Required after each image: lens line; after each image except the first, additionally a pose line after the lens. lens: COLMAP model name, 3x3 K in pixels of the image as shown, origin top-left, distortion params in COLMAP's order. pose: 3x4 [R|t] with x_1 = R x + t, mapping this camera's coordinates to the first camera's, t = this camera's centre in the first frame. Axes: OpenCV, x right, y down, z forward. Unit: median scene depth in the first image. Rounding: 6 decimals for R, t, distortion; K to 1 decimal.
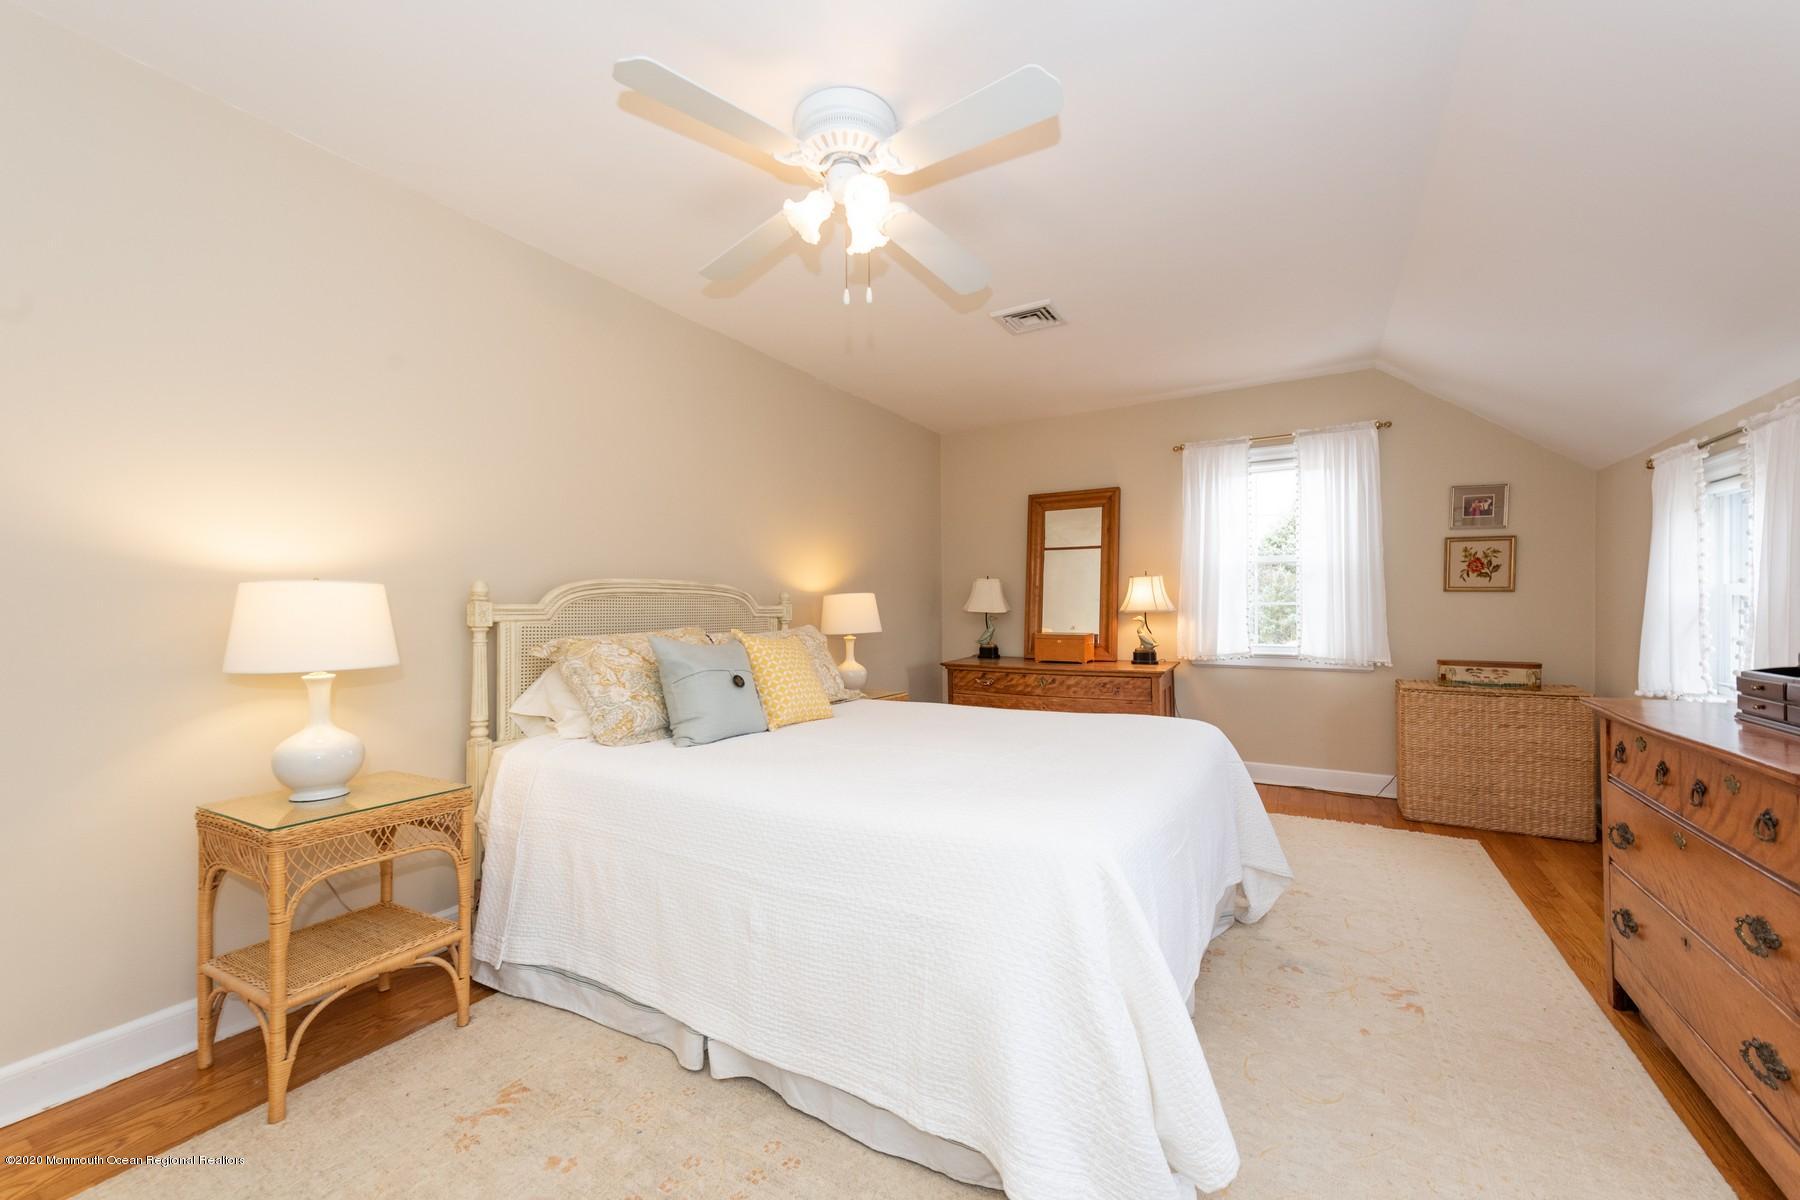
lens RADIAL K [[707.1, 0, 900.2], [0, 707.1, 605.1], [0, 0, 1]] dist [0.020357, -0.004369]
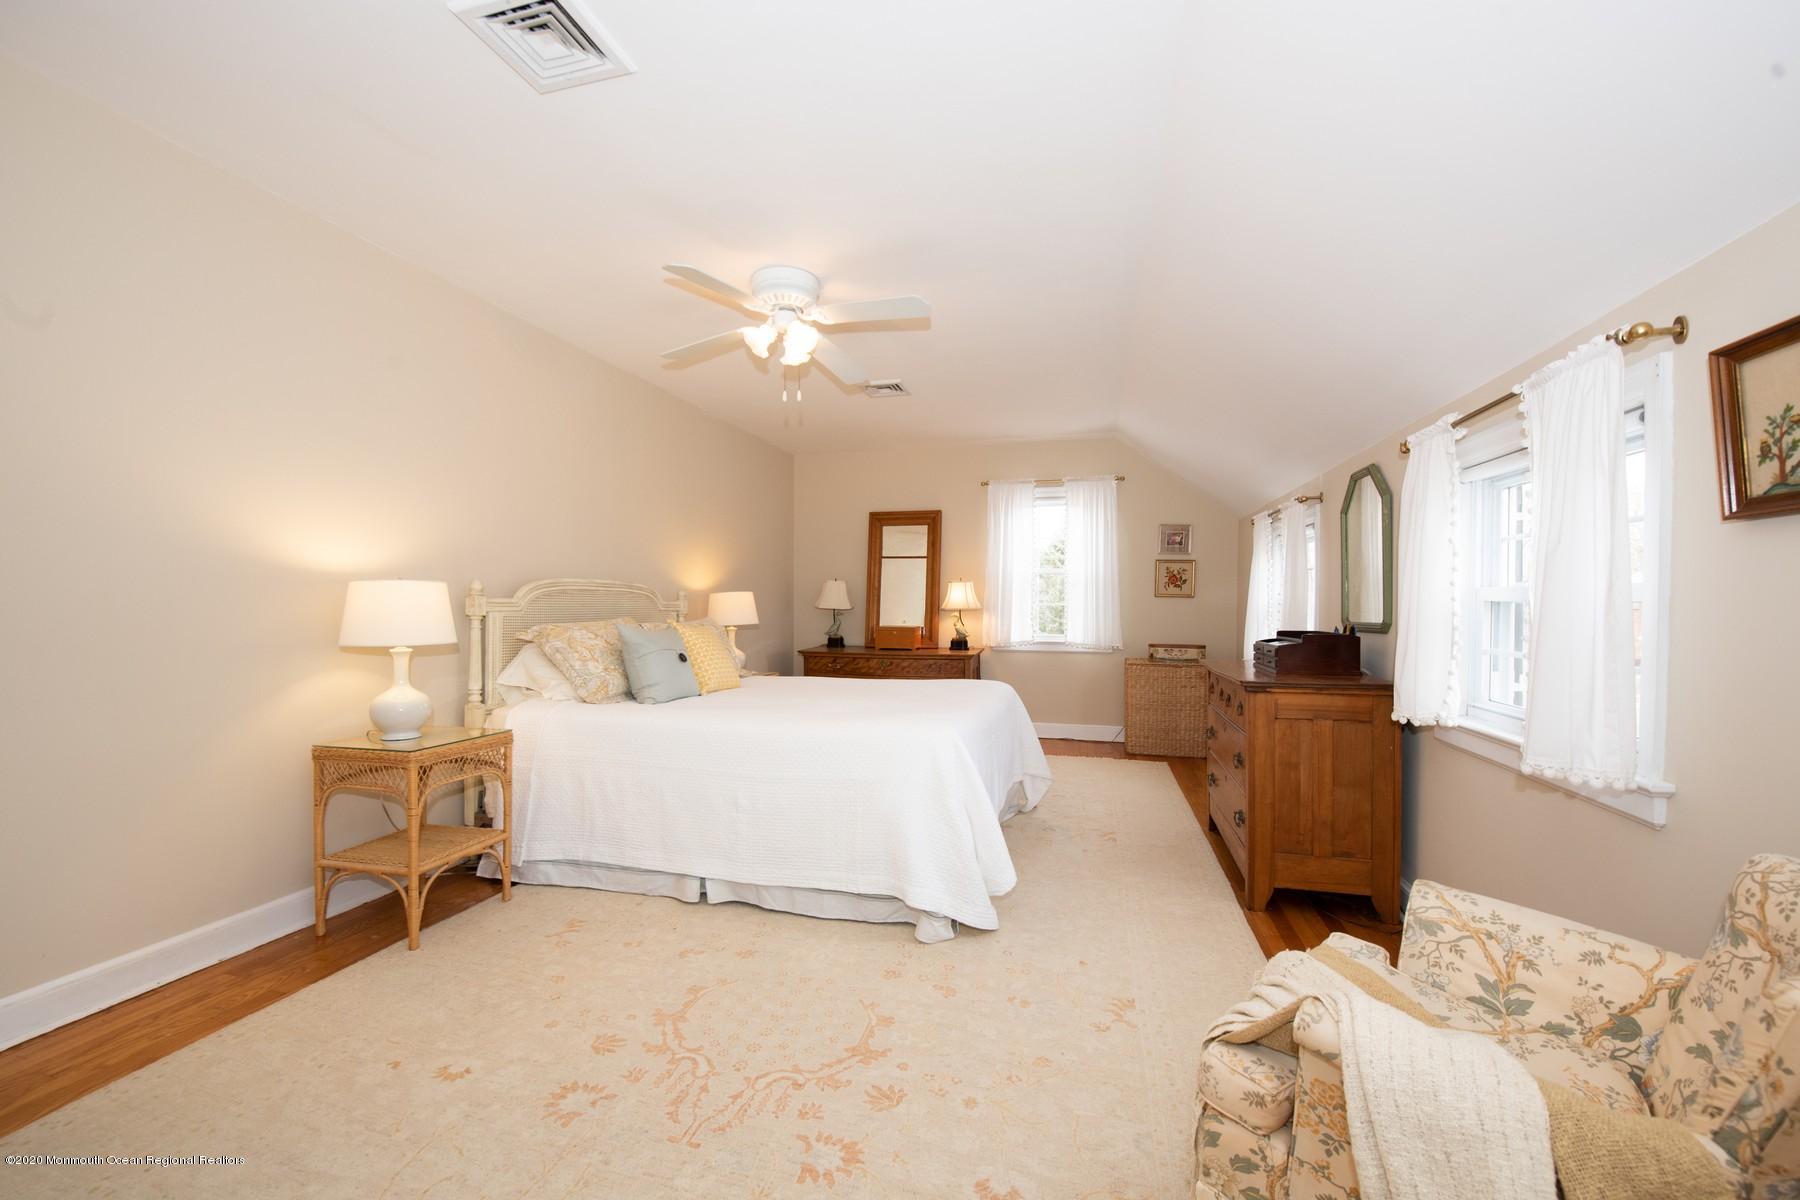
lens RADIAL K [[707.1, 0, 909.7], [0, 707.1, 601.3], [0, 0, 1]] dist [0.020357, -0.004369]
pose [[0.961808, 0.012219, 0.273451, -0.186434], [-0.011820, 0.999925, -0.003105, -0.000261], [-0.273468, -0.000246, 0.961881, -0.420450]]
